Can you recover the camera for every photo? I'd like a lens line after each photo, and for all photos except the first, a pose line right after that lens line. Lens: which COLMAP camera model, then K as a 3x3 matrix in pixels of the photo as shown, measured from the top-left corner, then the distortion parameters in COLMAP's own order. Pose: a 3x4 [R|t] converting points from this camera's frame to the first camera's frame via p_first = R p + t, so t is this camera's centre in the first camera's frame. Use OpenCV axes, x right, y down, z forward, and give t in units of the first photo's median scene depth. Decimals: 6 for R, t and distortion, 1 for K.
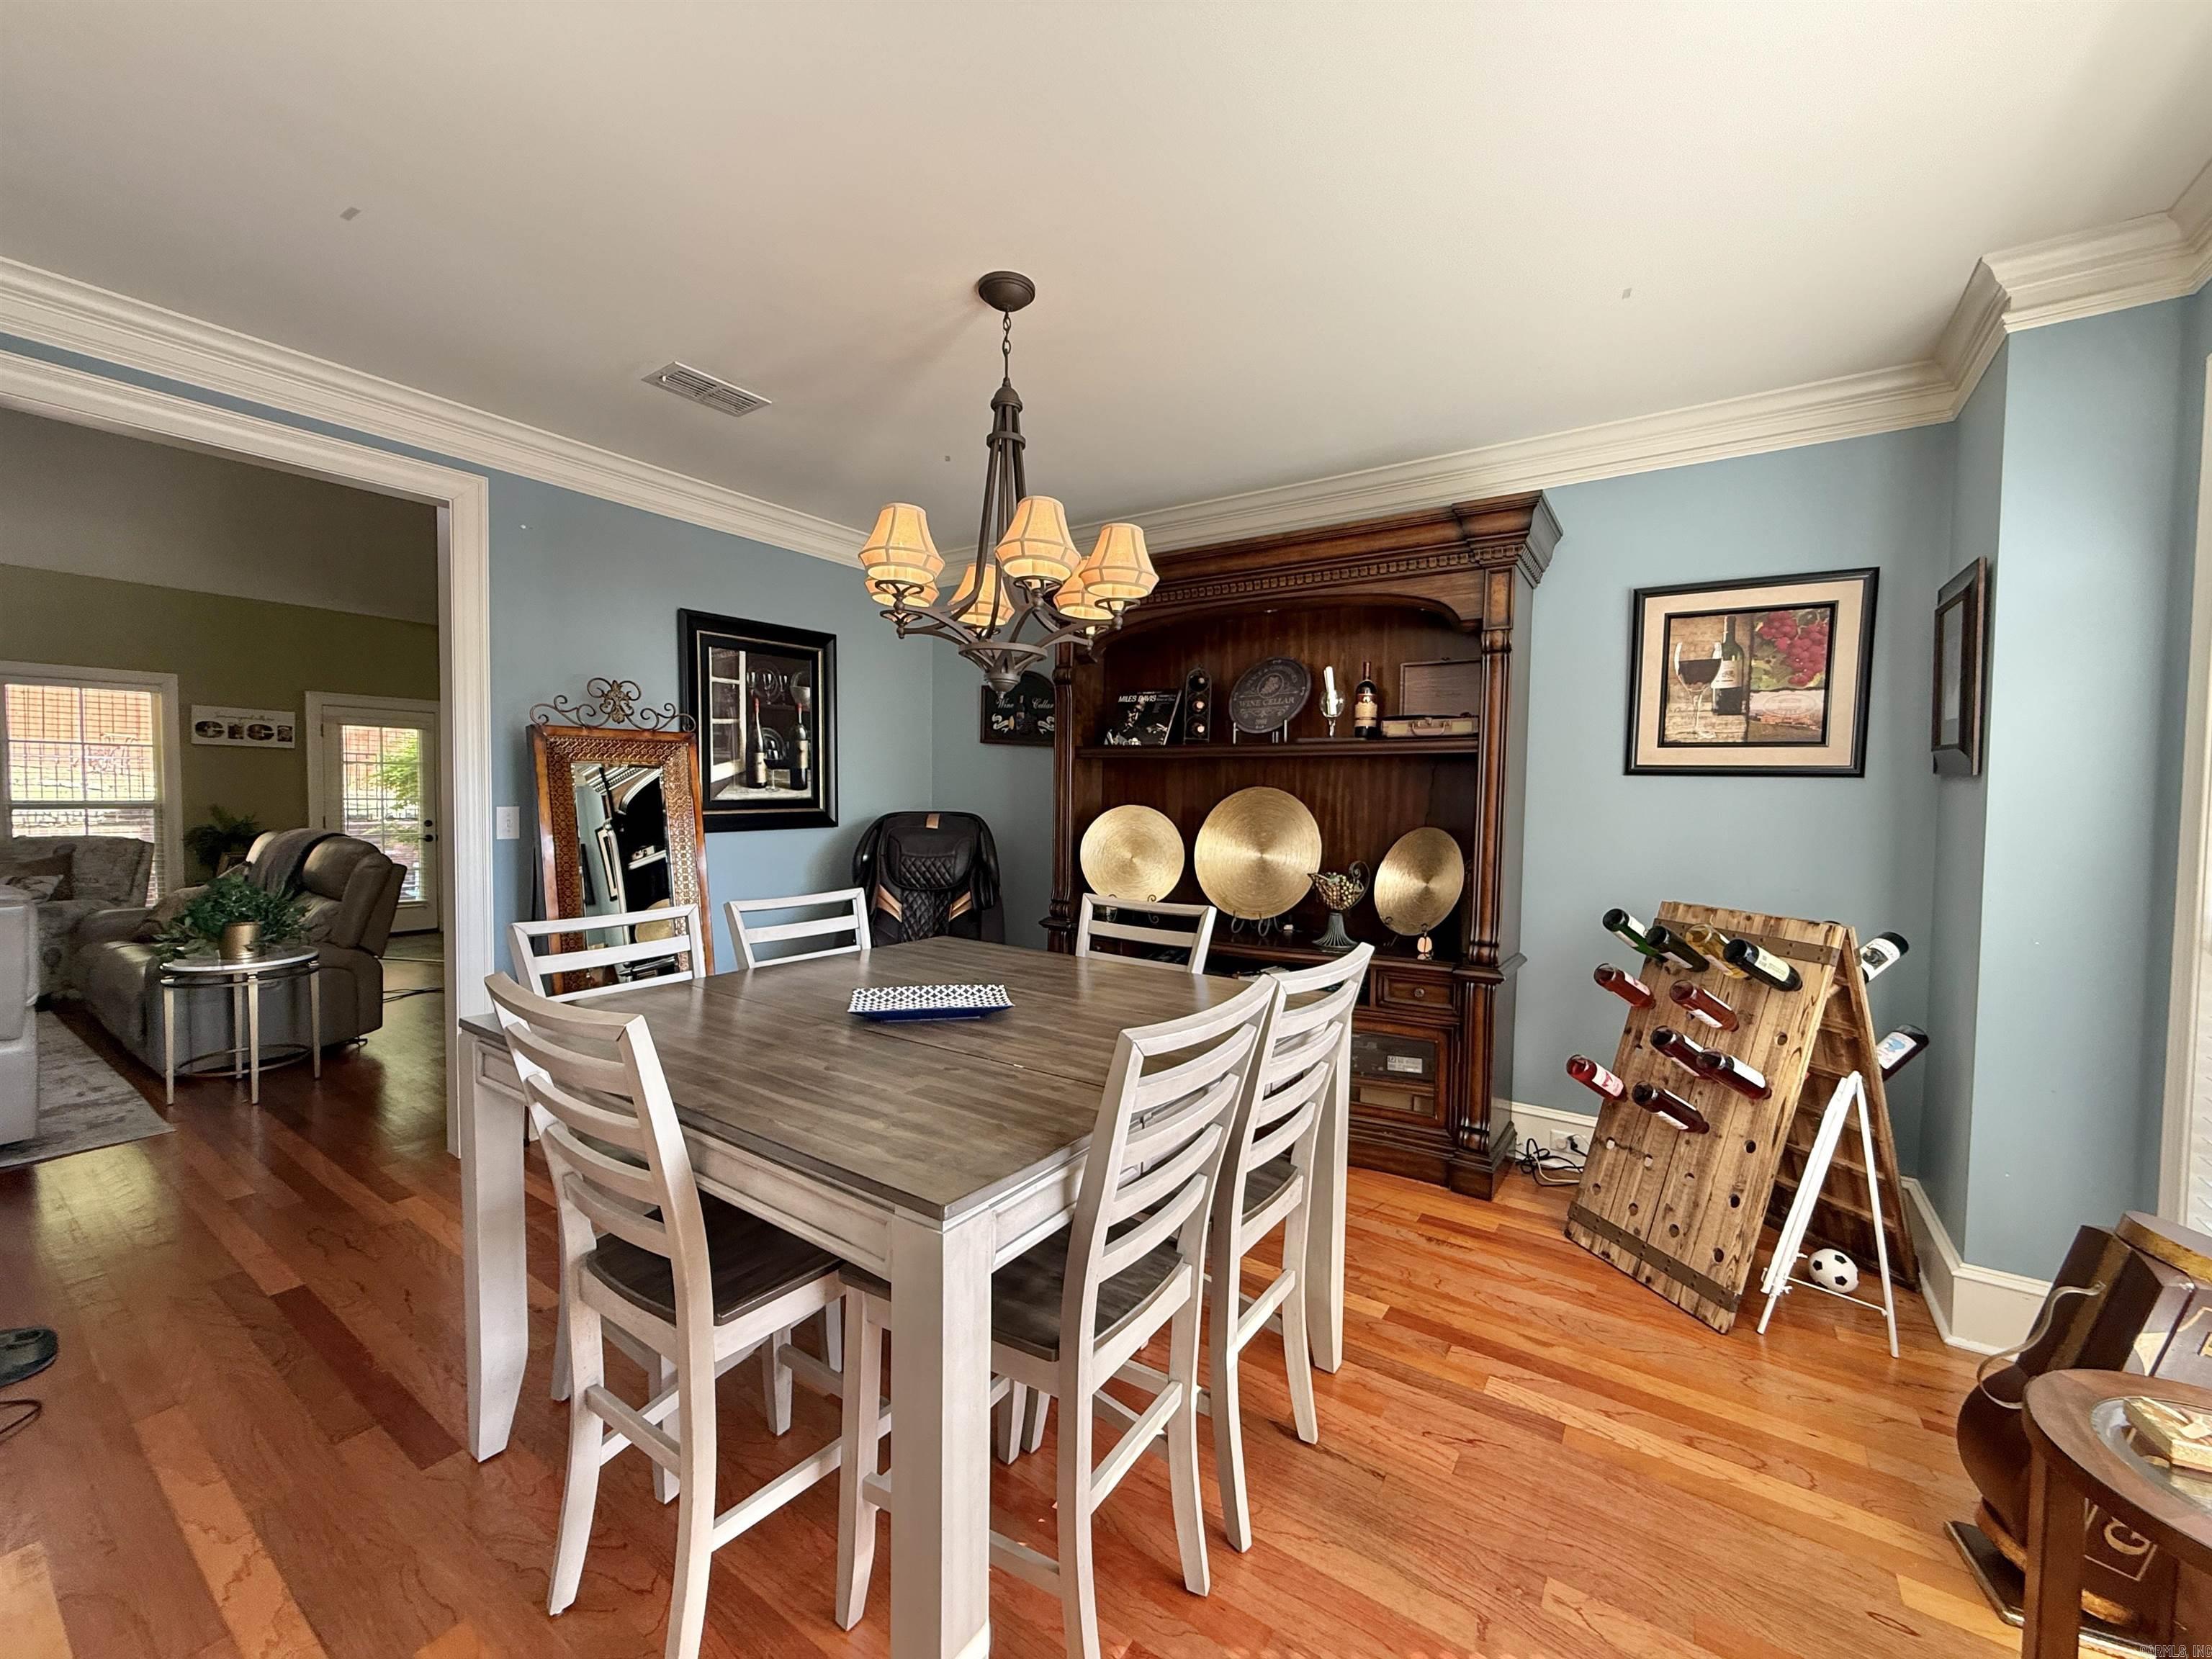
lens RADIAL K [[883.5, 0, 1092.4], [0, 883.5, 824.3], [0, 0, 1]] dist [0.000272, 0.000346]
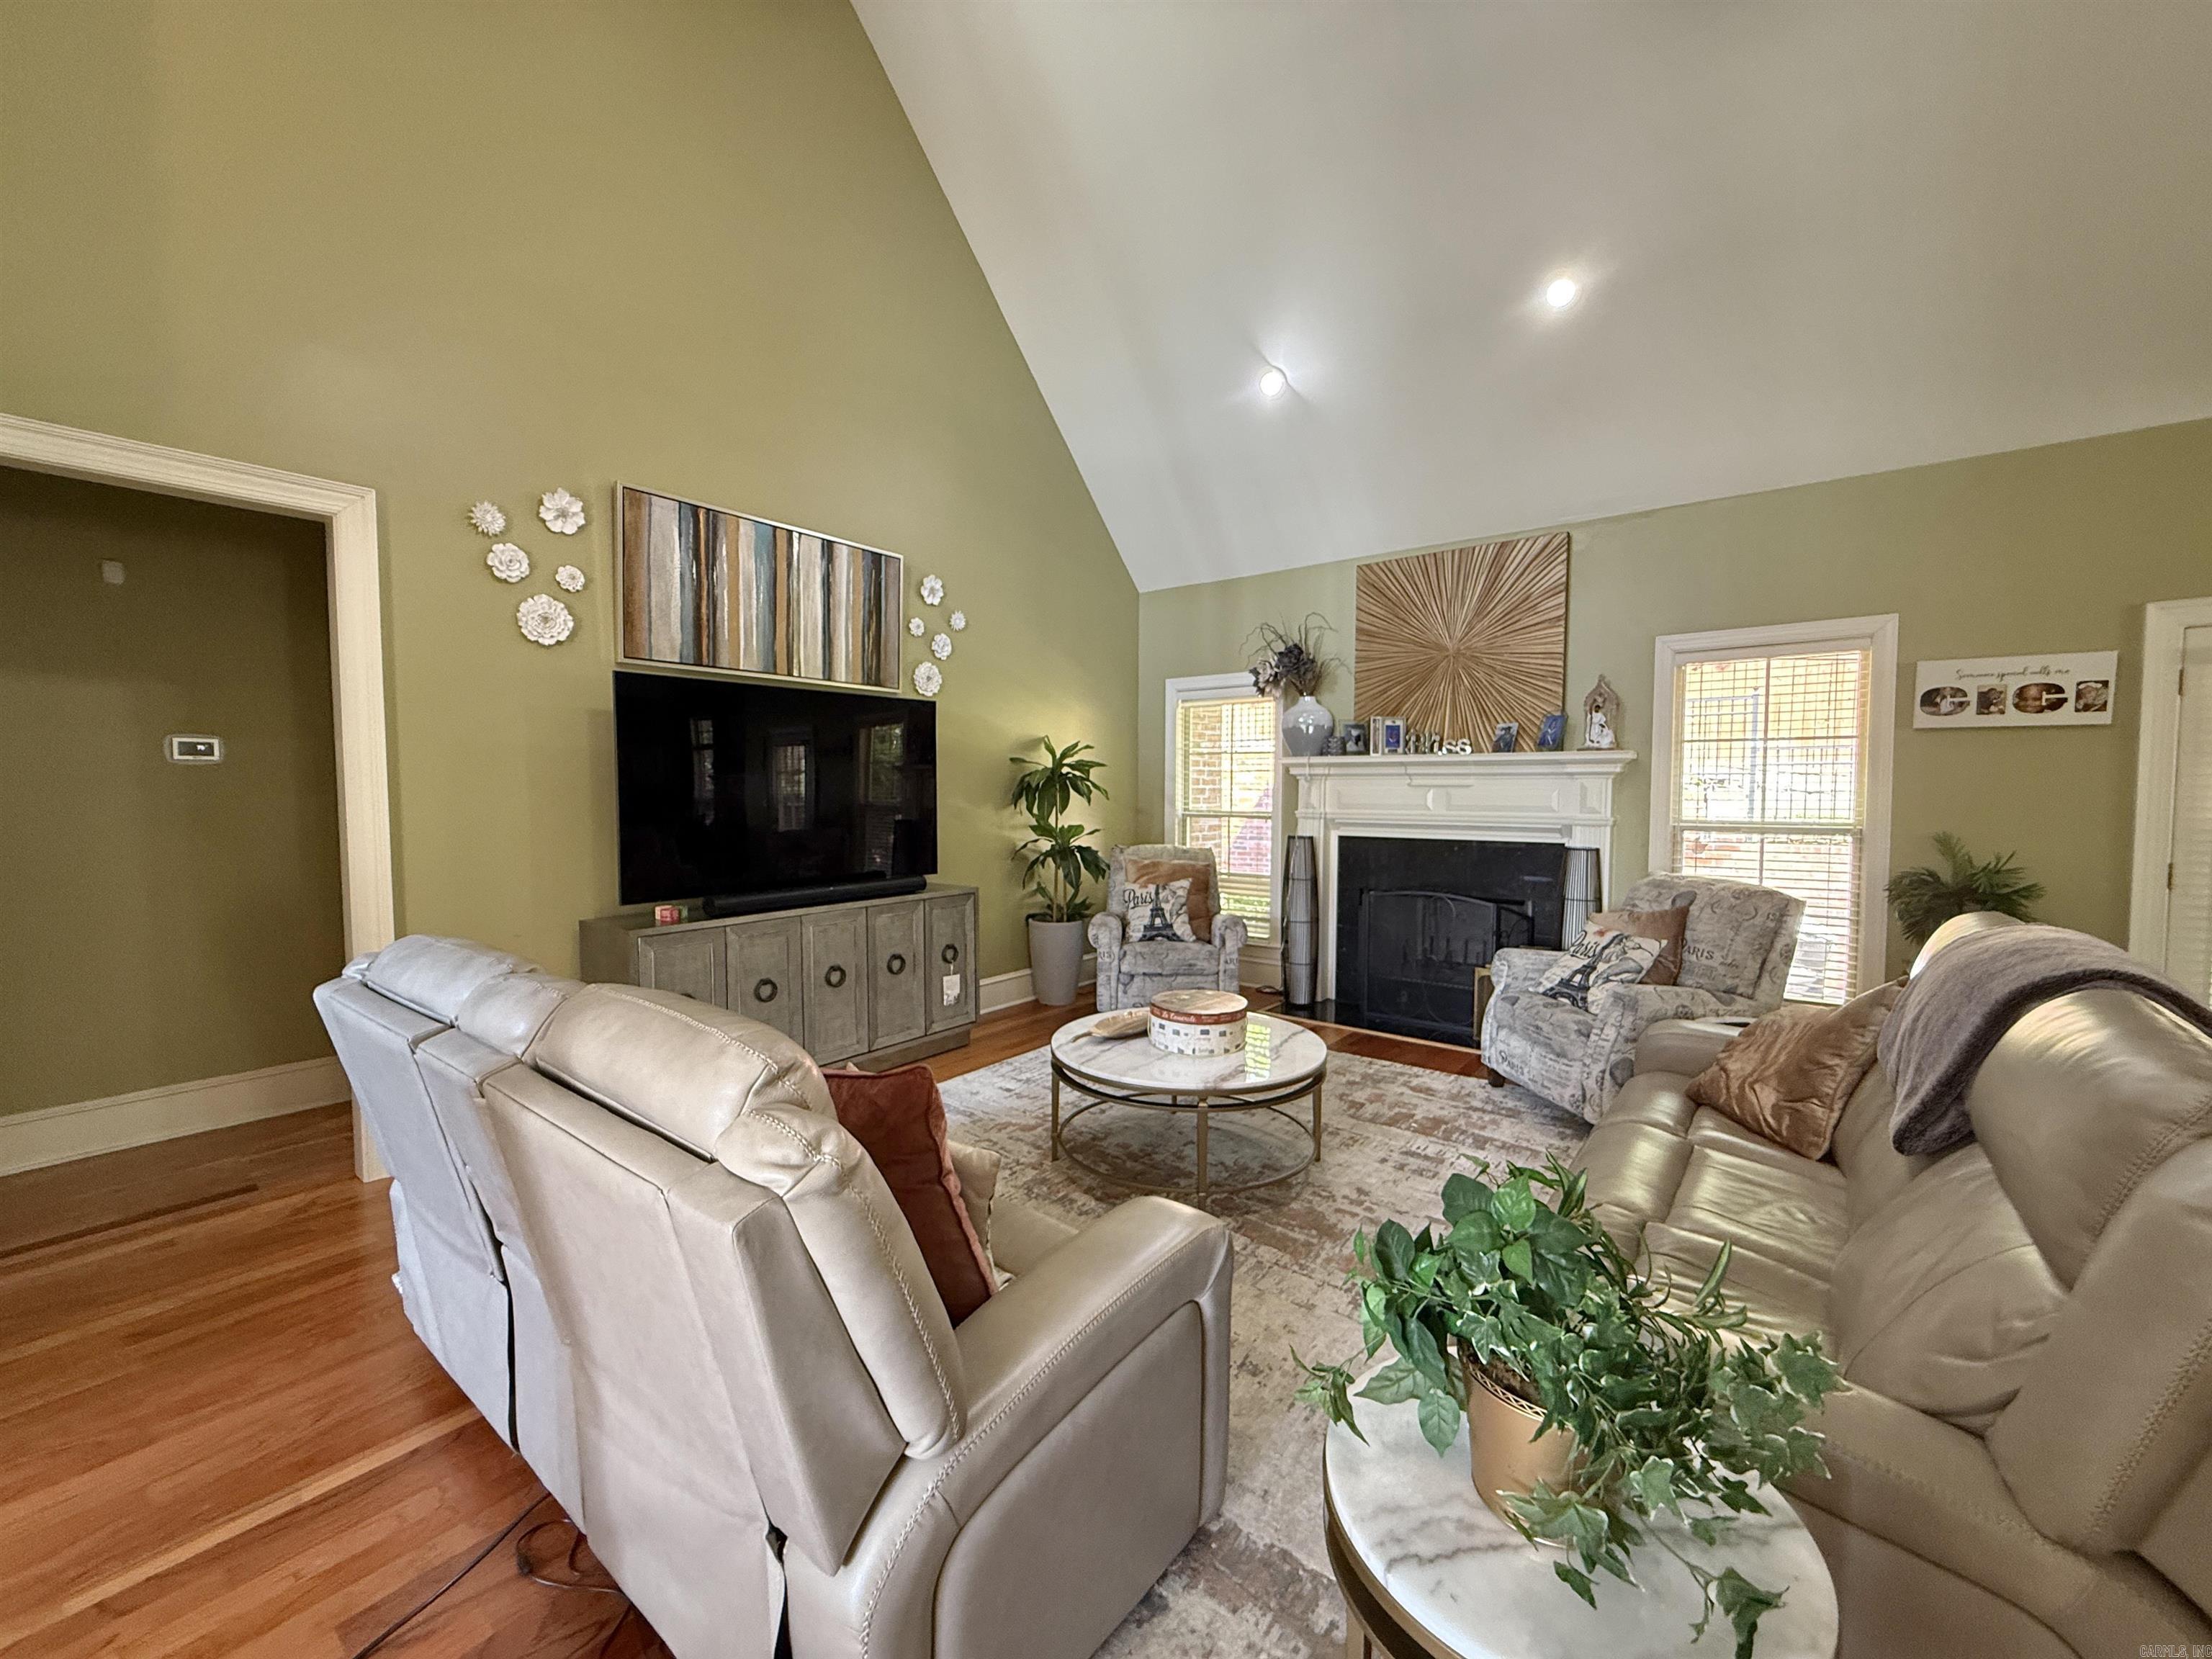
lens RADIAL K [[883.5, 0, 1100.0], [0, 883.5, 830.6], [0, 0, 1]] dist [0.000272, 0.000346]
pose [[-0.050889, 0.033385, -0.998146, -0.348644], [-0.036404, 0.998715, 0.035260, -0.021049], [0.998041, 0.038130, -0.049608, 0.426819]]
